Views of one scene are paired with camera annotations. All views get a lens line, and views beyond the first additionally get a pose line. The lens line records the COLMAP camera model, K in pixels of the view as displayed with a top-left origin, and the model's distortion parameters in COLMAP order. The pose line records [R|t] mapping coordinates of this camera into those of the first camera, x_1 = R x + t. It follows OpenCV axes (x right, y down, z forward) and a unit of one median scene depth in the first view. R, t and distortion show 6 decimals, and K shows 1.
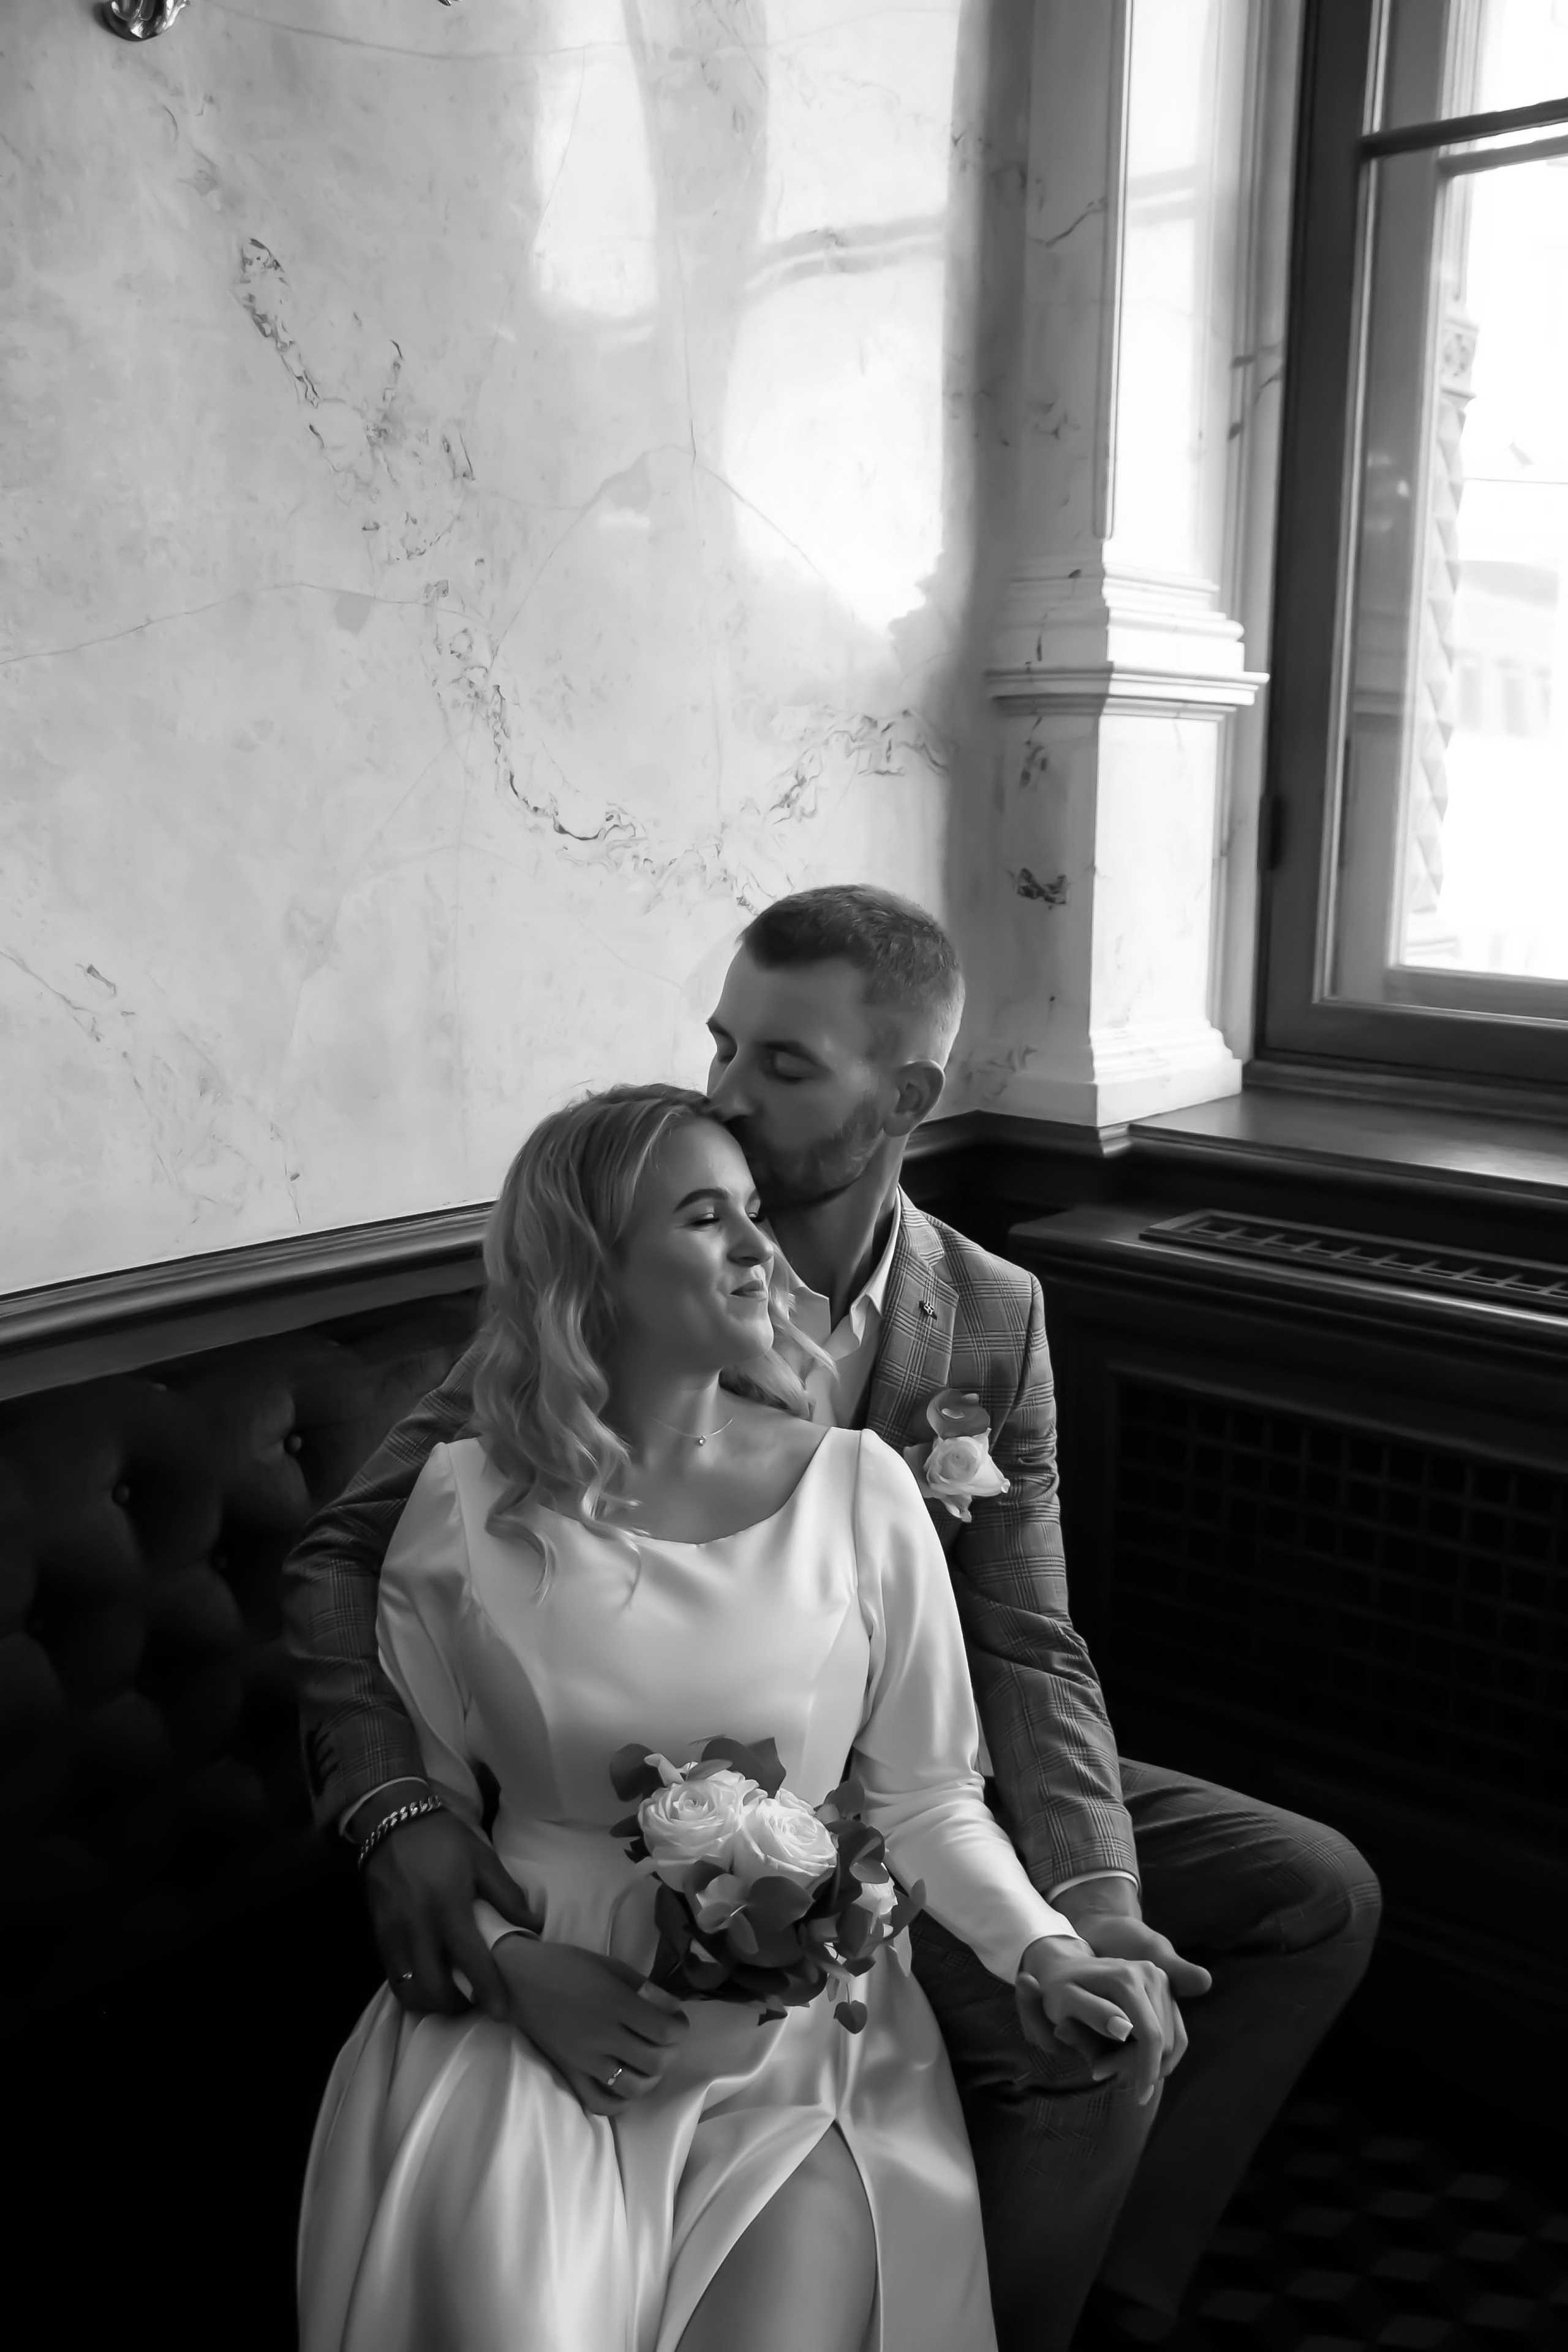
lens RADIAL K [[2326.4, 0, 806.4], [0, 2326.4, 1153.5], [0, 0, 1]] dist [-0.020038, 0.000000]
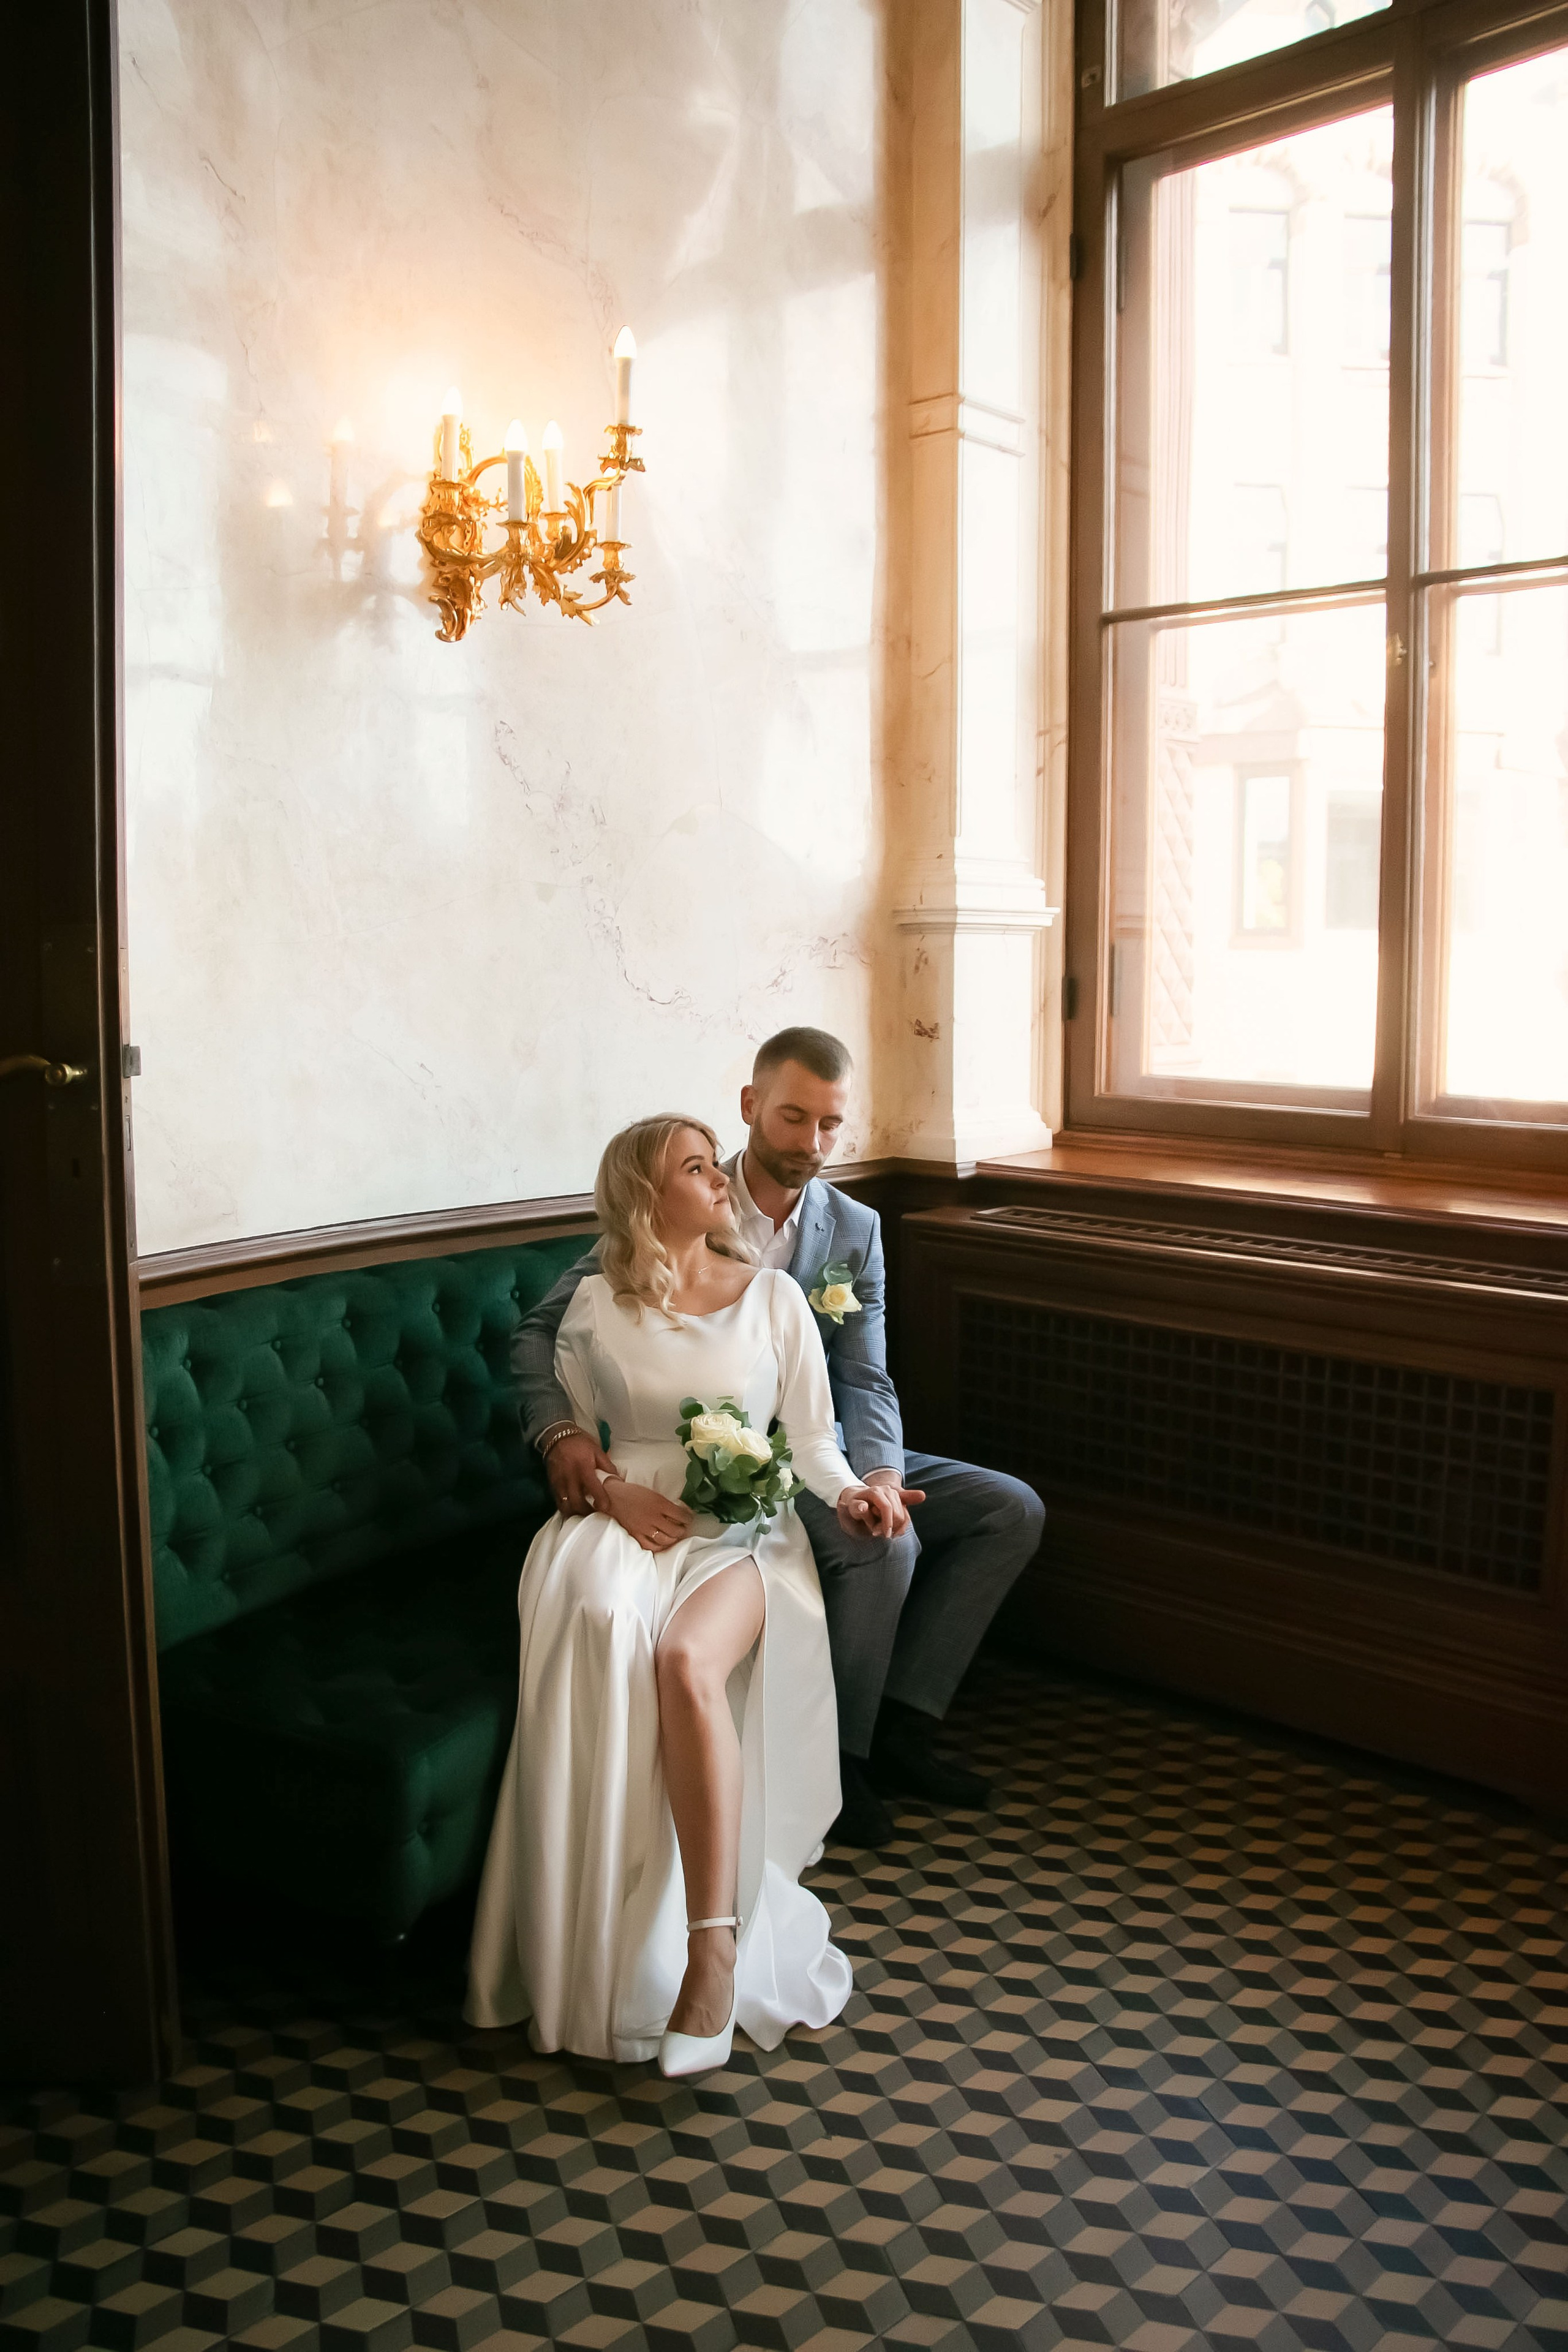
lens RADIAL K [[1922.4, 0, 759.5], [0, 1922.4, 1085.7], [0, 0, 1]] dist [-0.101394, 0.023126]
pose [[0.997207, -0.009114, -0.074135, 0.103526], [0.001649, 0.994973, -0.100134, 0.093989], [0.074675, 0.099732, 0.992208, -0.577641]]
